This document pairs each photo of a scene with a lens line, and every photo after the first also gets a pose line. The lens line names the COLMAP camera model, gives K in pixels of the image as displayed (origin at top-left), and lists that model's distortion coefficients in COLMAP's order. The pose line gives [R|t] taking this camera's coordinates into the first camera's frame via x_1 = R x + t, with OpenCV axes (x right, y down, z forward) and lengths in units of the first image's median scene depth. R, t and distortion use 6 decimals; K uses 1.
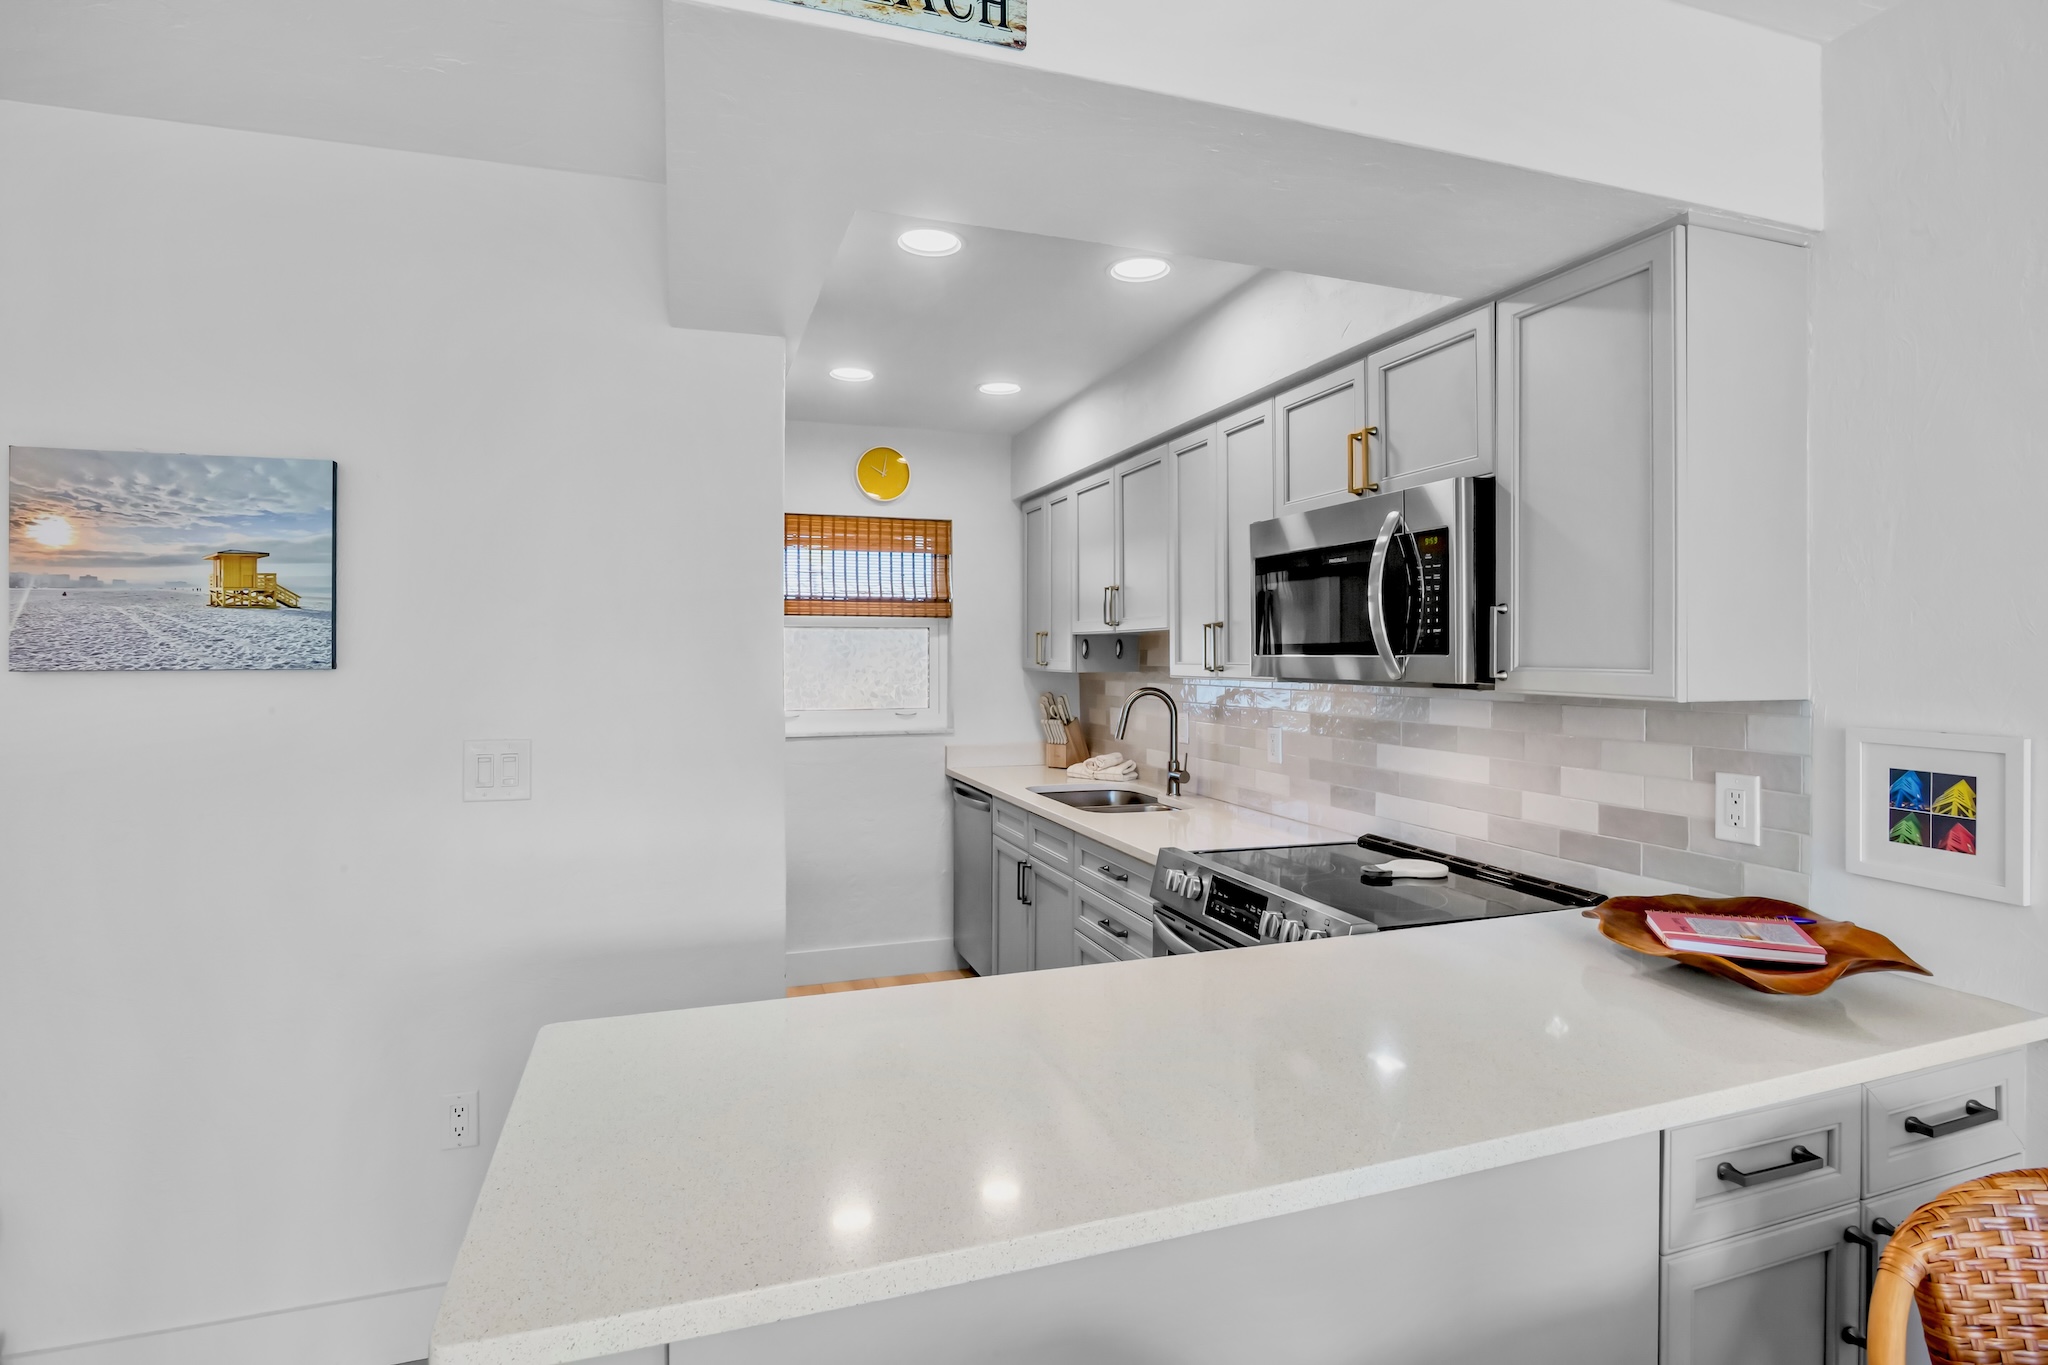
lens RADIAL K [[1005.8, 0, 1028.9], [0, 1005.8, 664.3], [0, 0, 1]] dist [-0.022619, -0.000344]
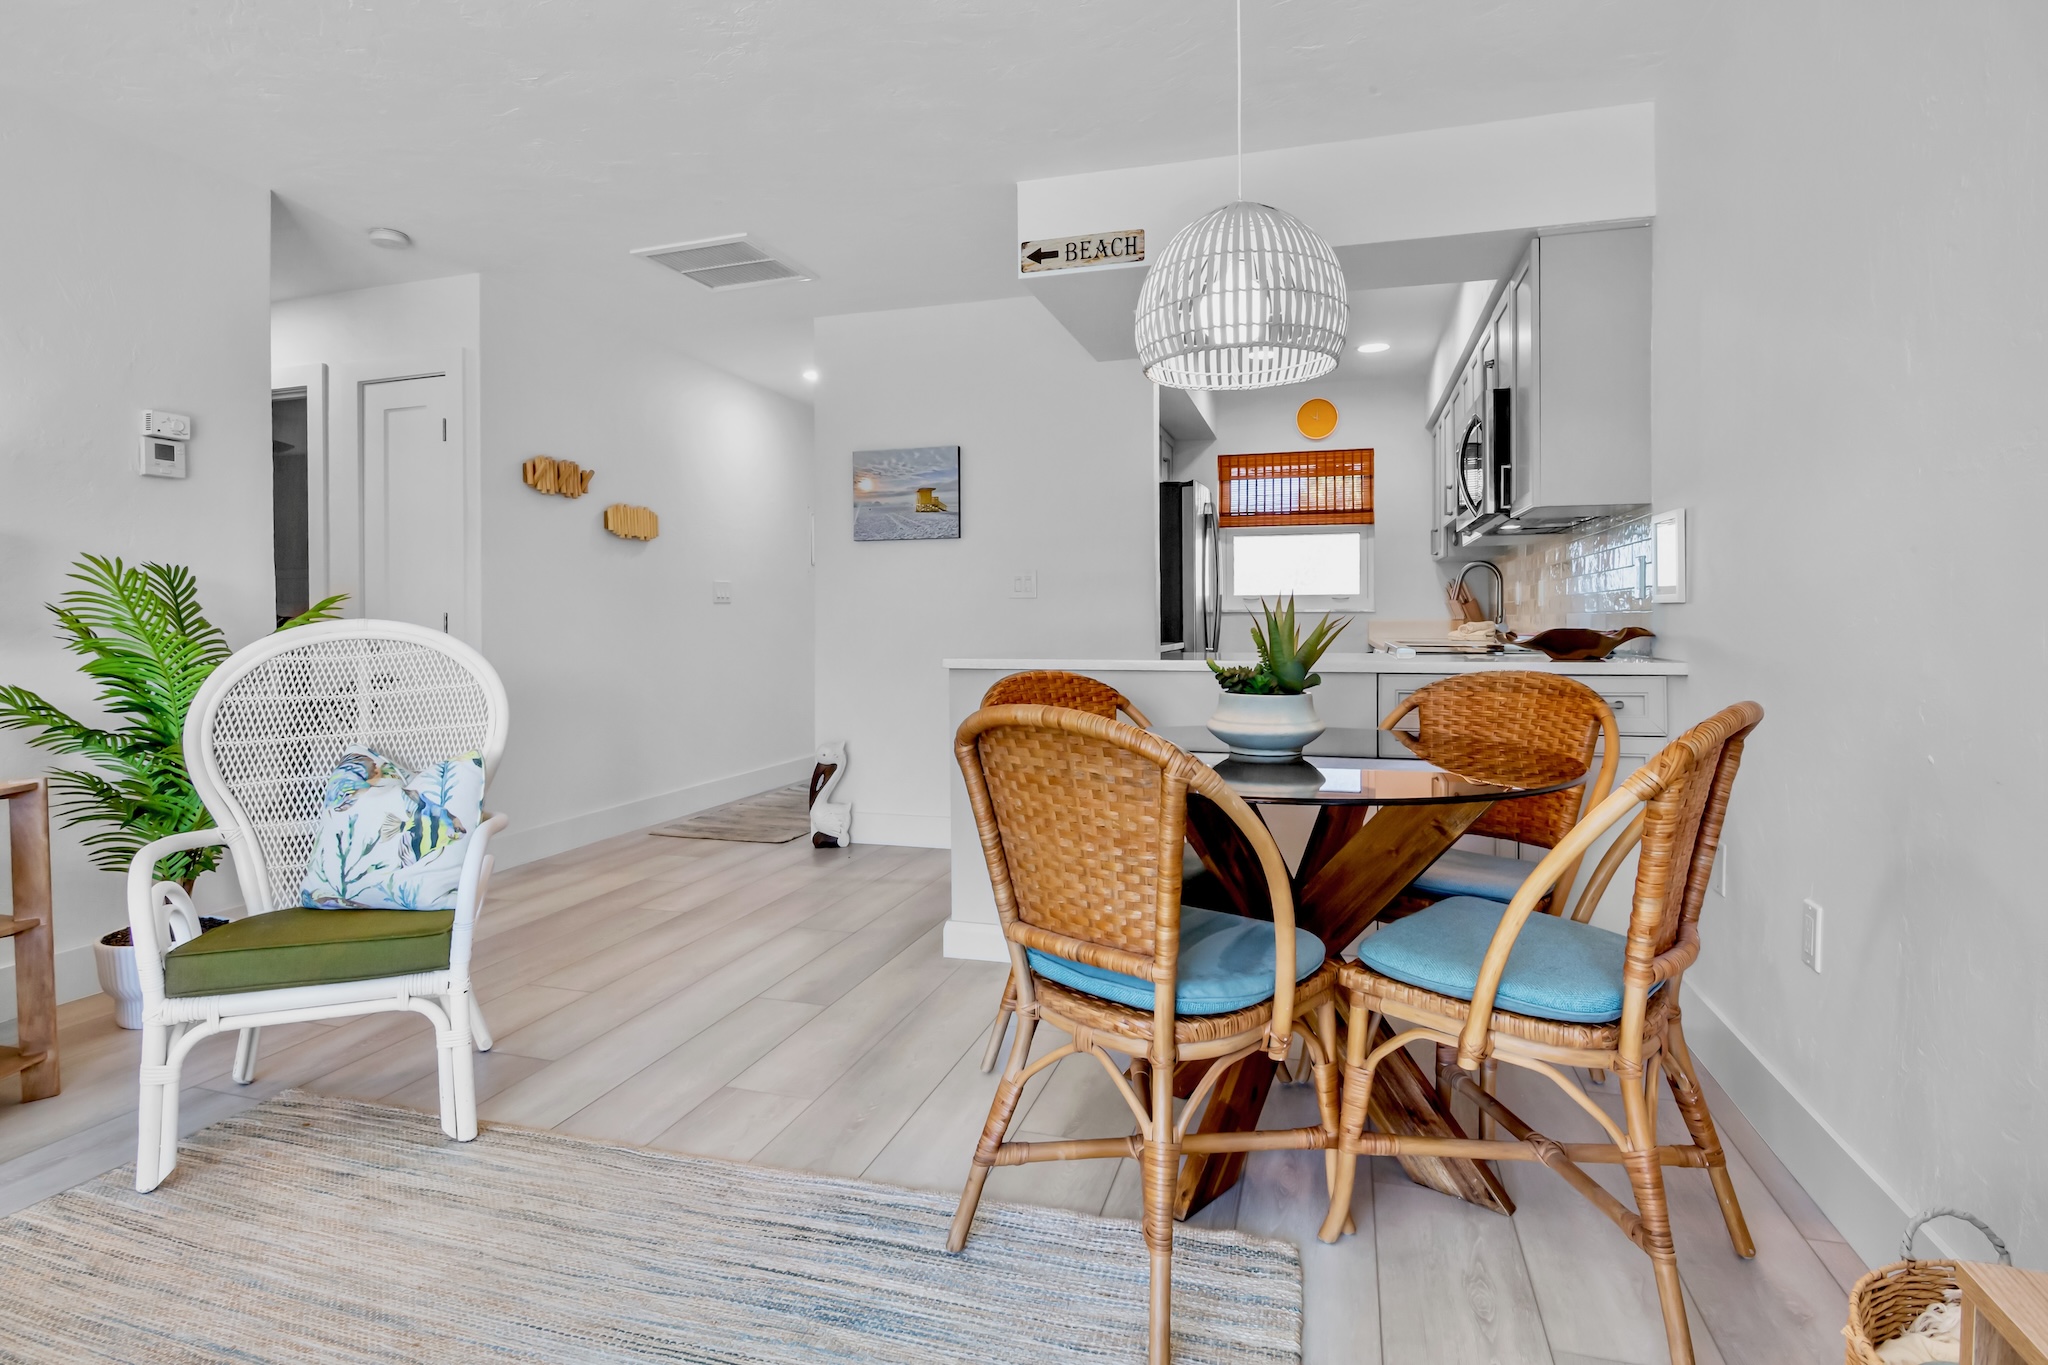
lens RADIAL K [[1005.8, 0, 1033.6], [0, 1005.8, 633.5], [0, 0, 1]] dist [-0.022619, -0.000344]
pose [[0.818917, 0.008623, -0.573847, 0.776435], [0.000299, 0.999881, 0.015452, 0.191777], [0.573912, -0.012825, 0.818816, -0.803056]]
